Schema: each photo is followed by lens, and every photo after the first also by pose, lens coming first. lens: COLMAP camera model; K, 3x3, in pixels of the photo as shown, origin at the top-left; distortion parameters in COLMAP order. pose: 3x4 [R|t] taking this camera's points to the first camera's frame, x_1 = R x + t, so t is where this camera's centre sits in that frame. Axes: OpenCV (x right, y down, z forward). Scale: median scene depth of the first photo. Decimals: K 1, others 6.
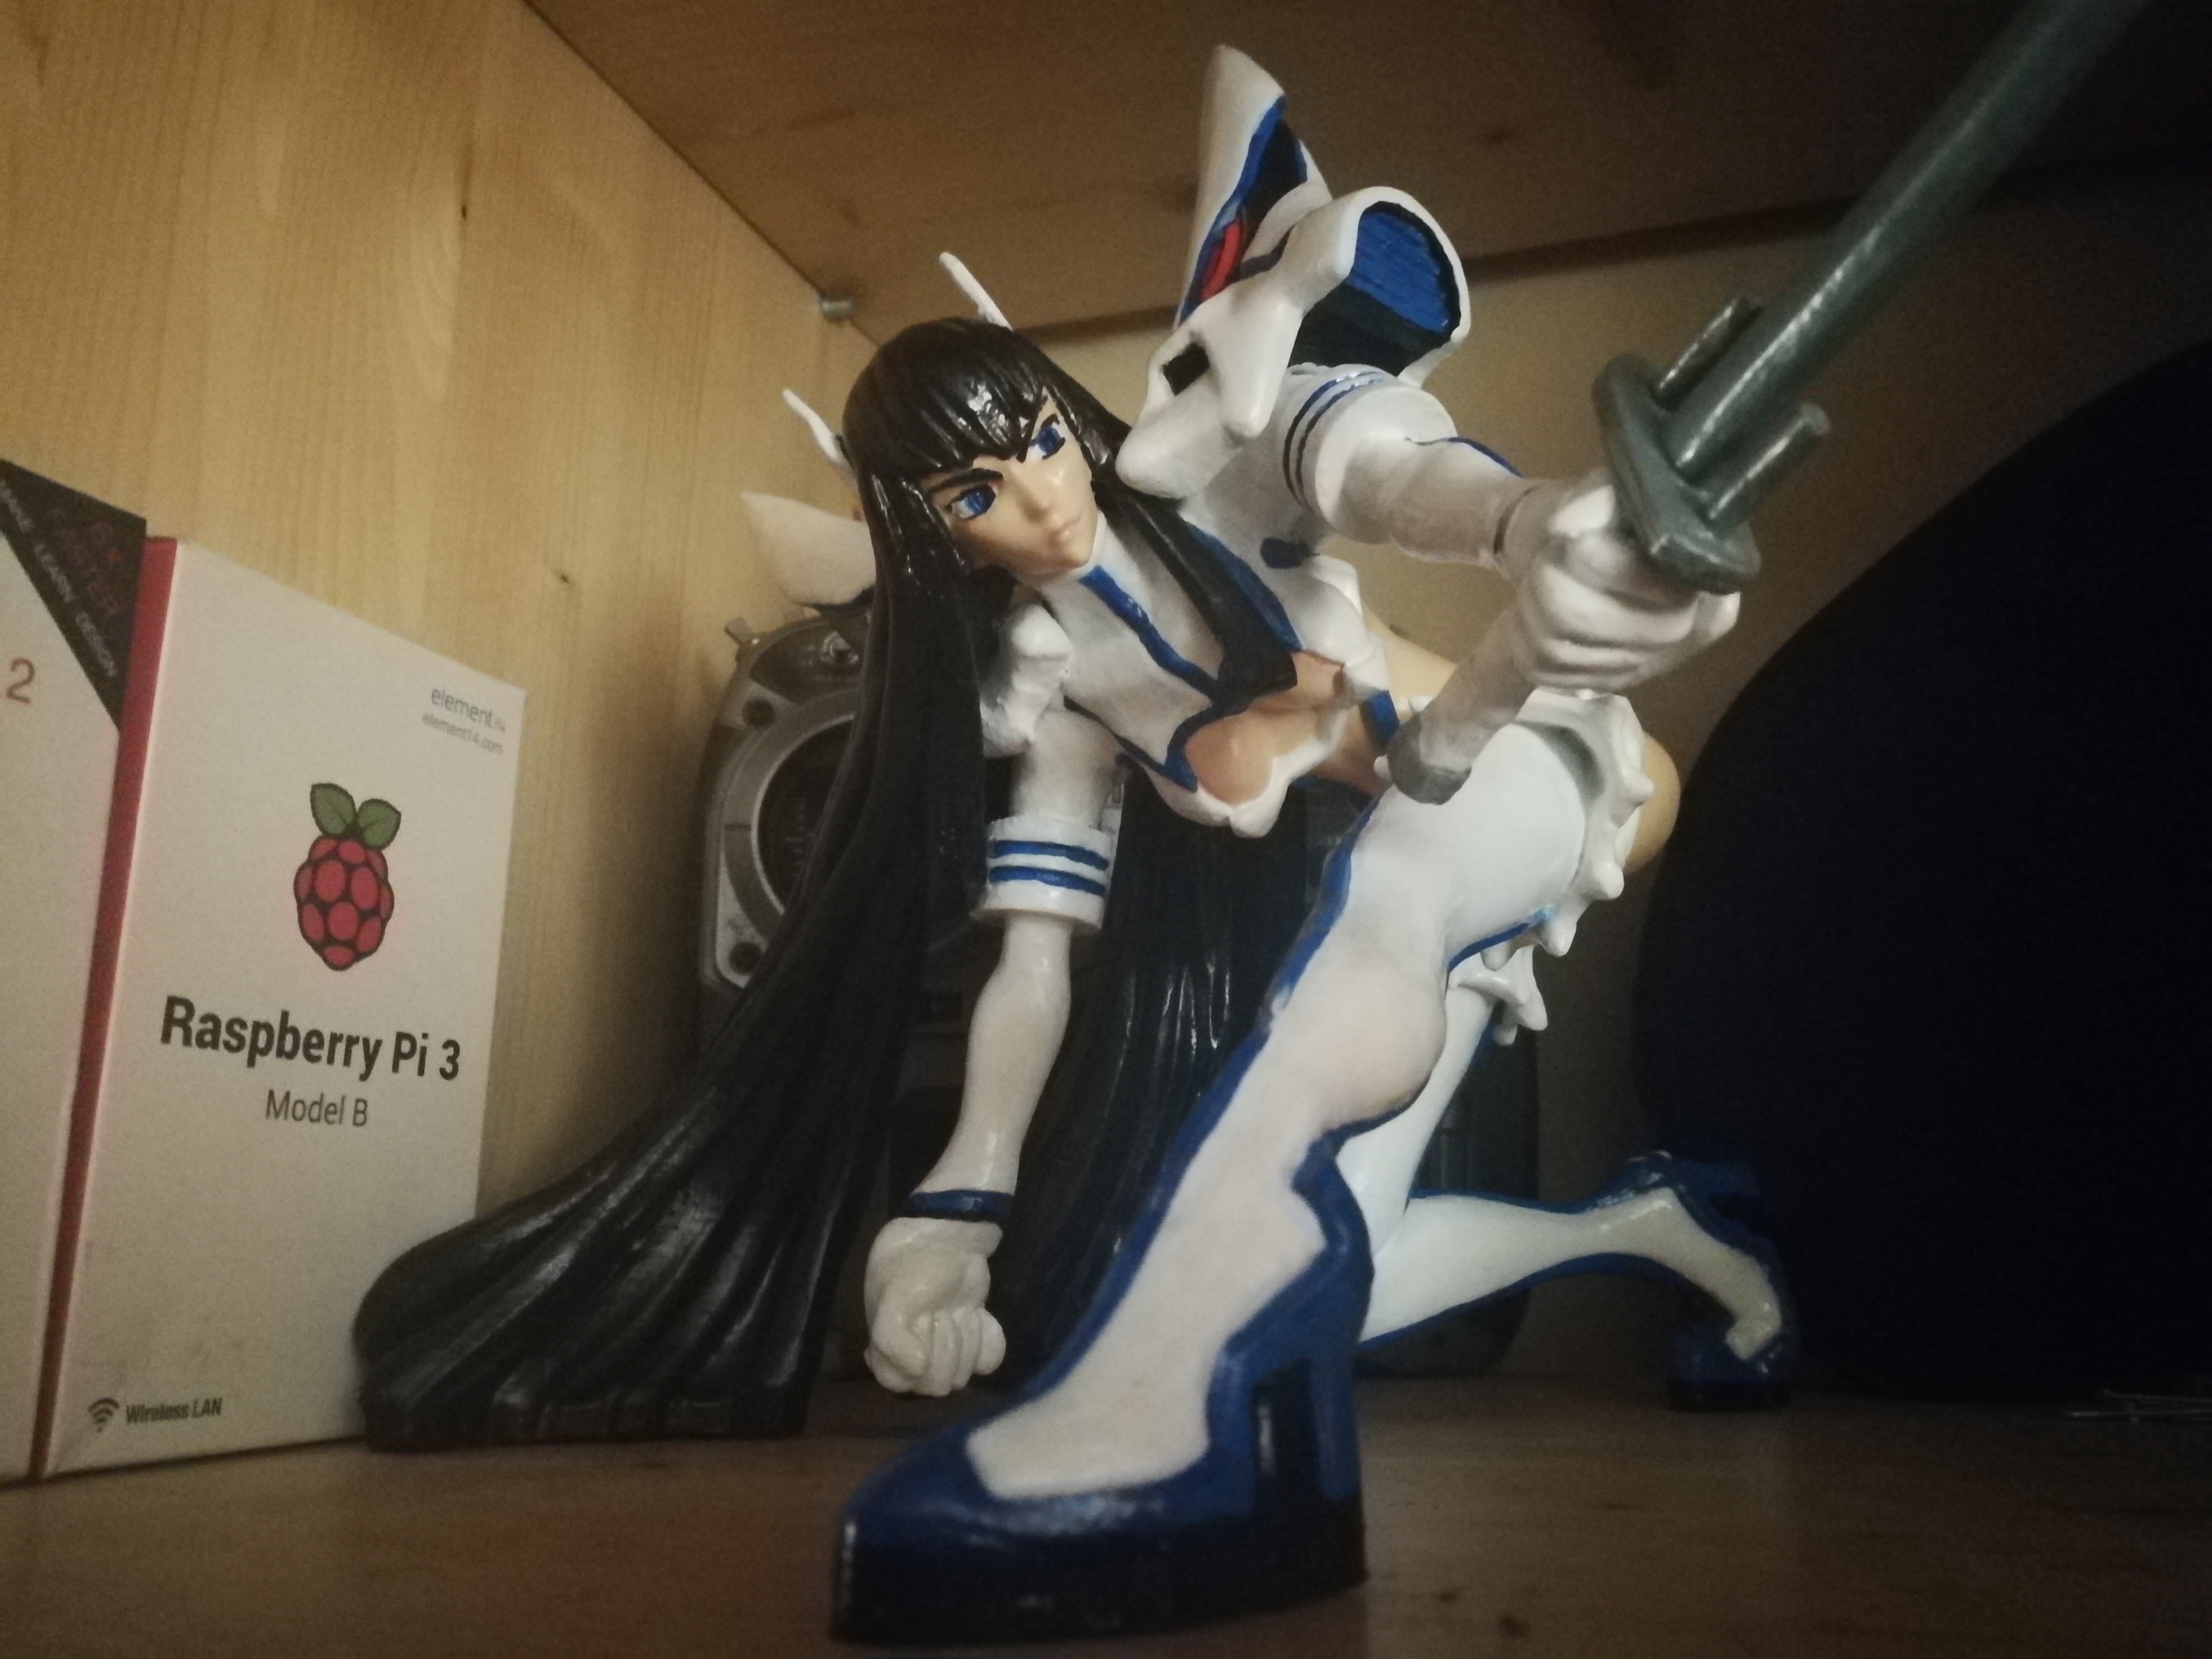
lens RADIAL K [[1807.7, 0, 1095.3], [0, 1807.7, 825.6], [0, 0, 1]] dist [0.005462, -0.013373]
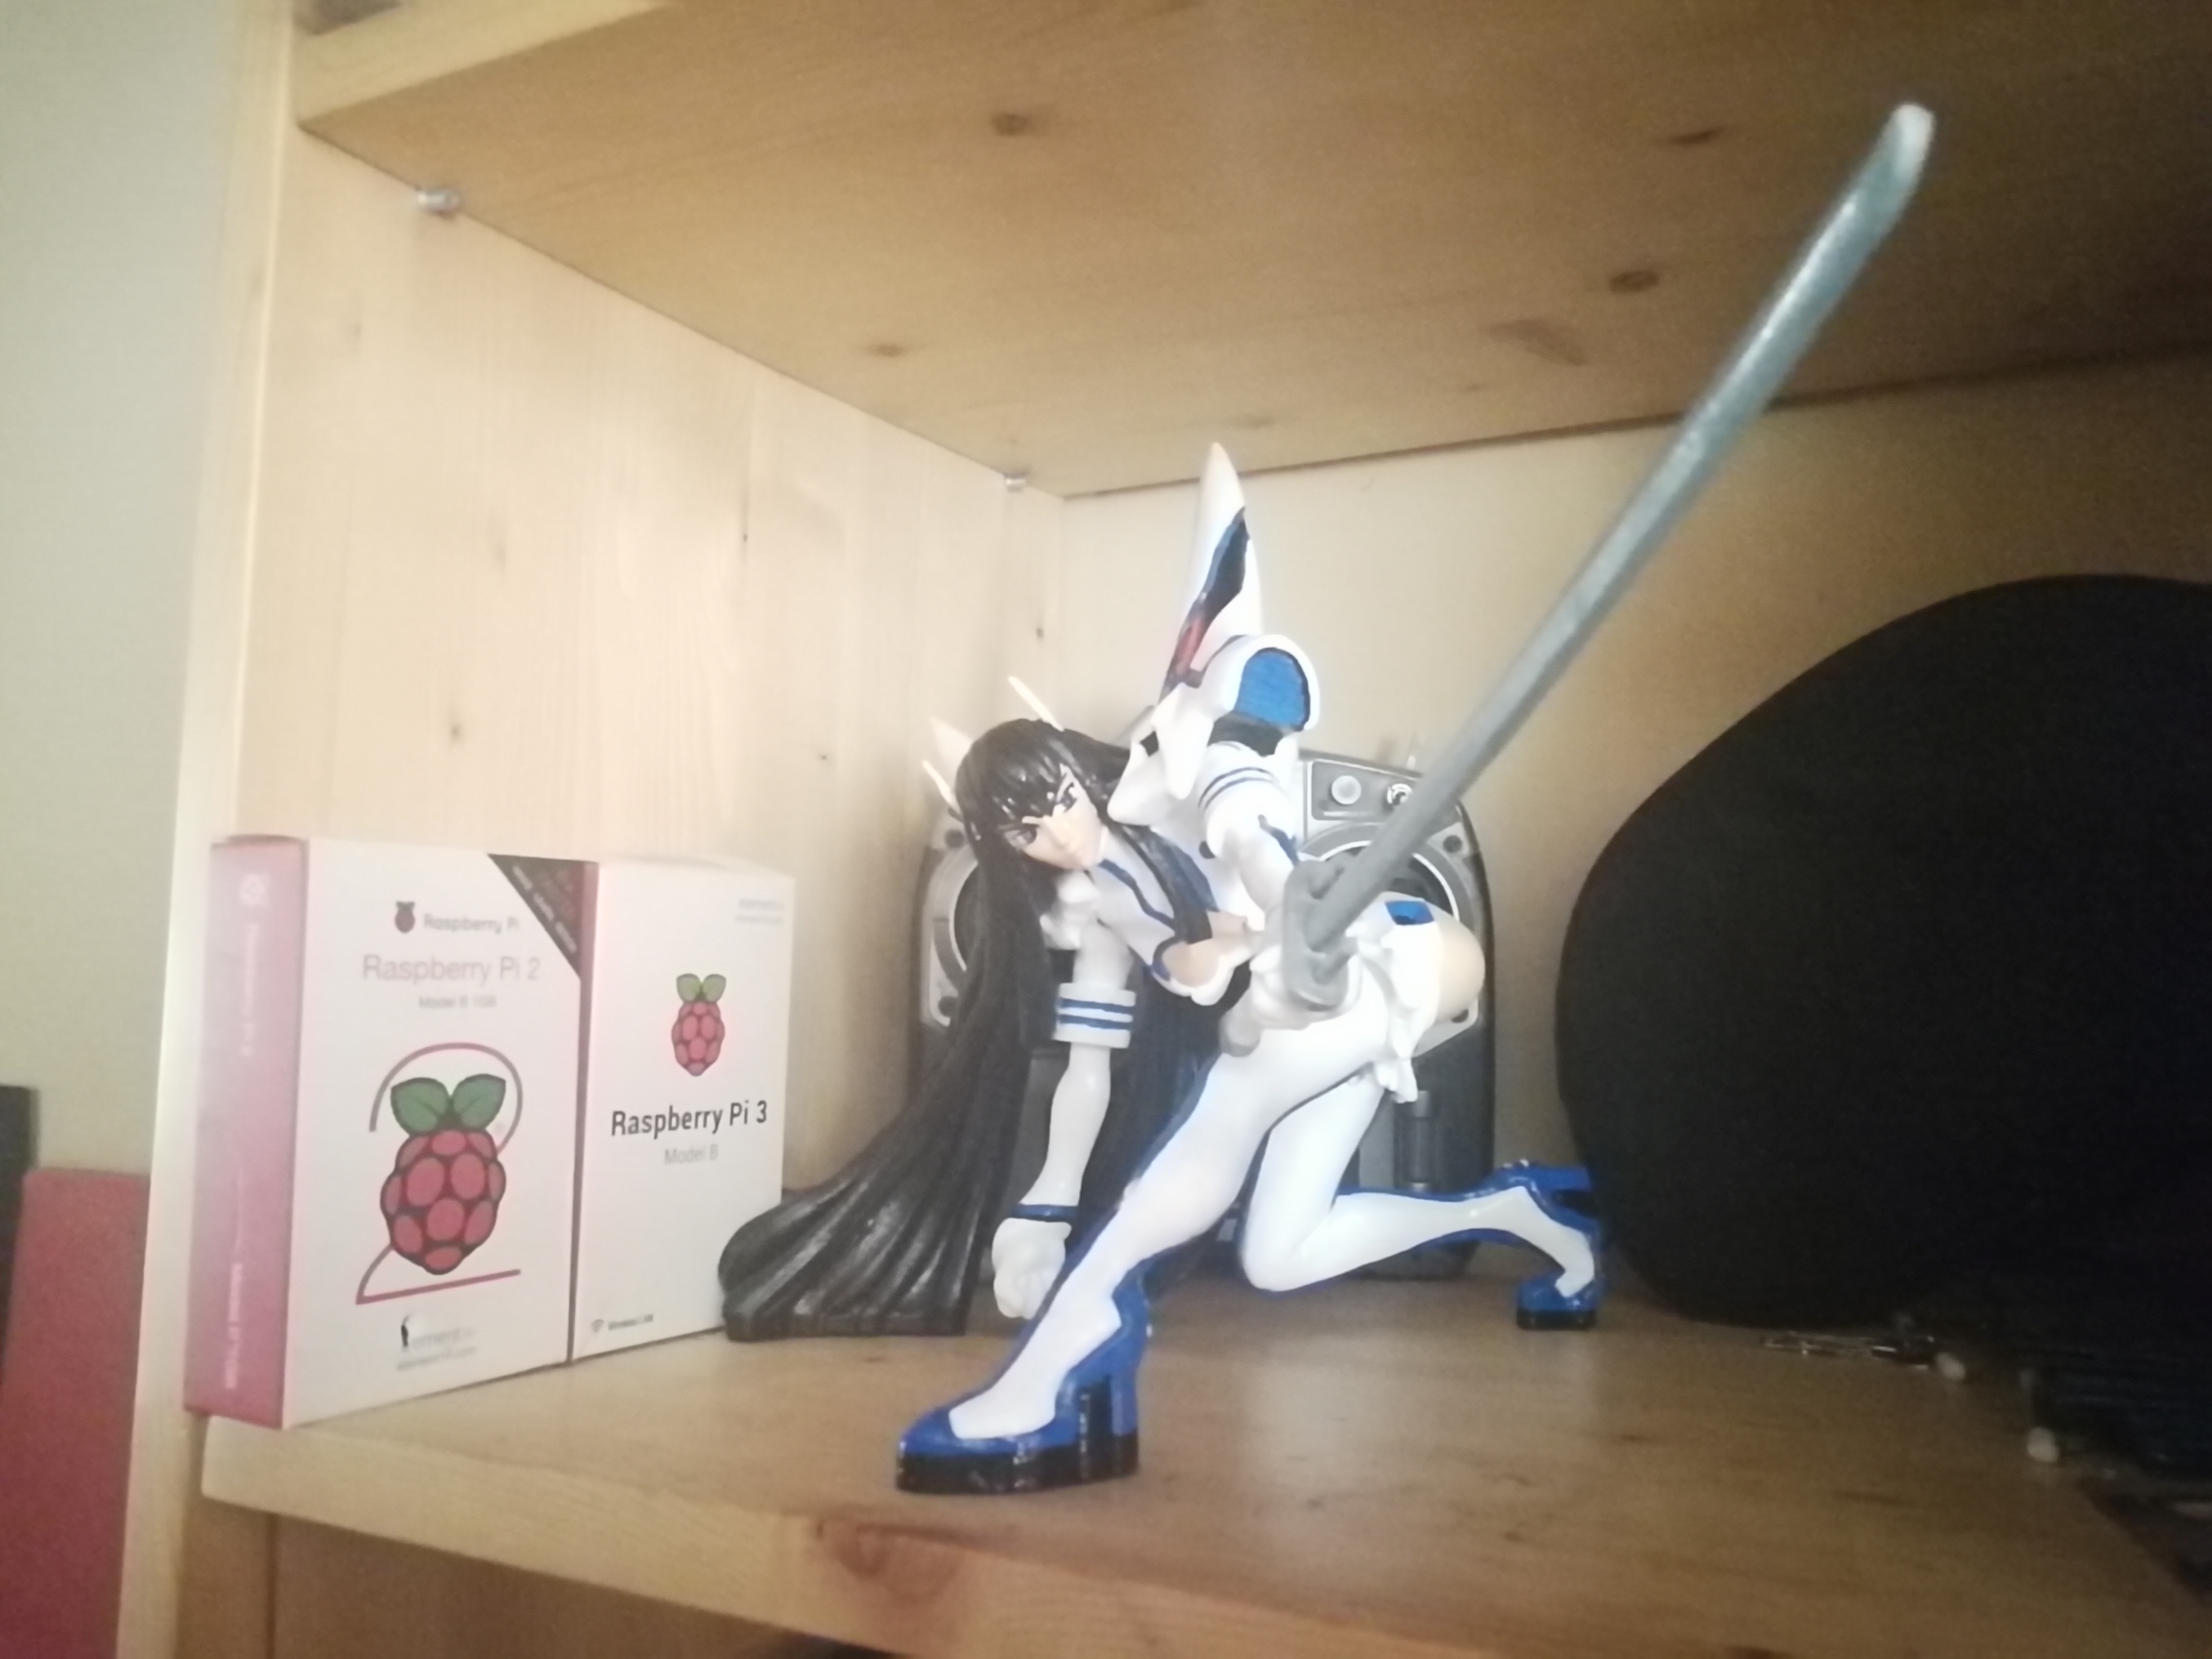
lens RADIAL K [[1807.7, 0, 1095.3], [0, 1807.7, 825.6], [0, 0, 1]] dist [0.005462, -0.013373]
pose [[0.983703, -0.007009, -0.179666, 0.290568], [0.031476, 0.990523, 0.133693, -0.392028], [0.177026, -0.137170, 0.974601, -0.636357]]
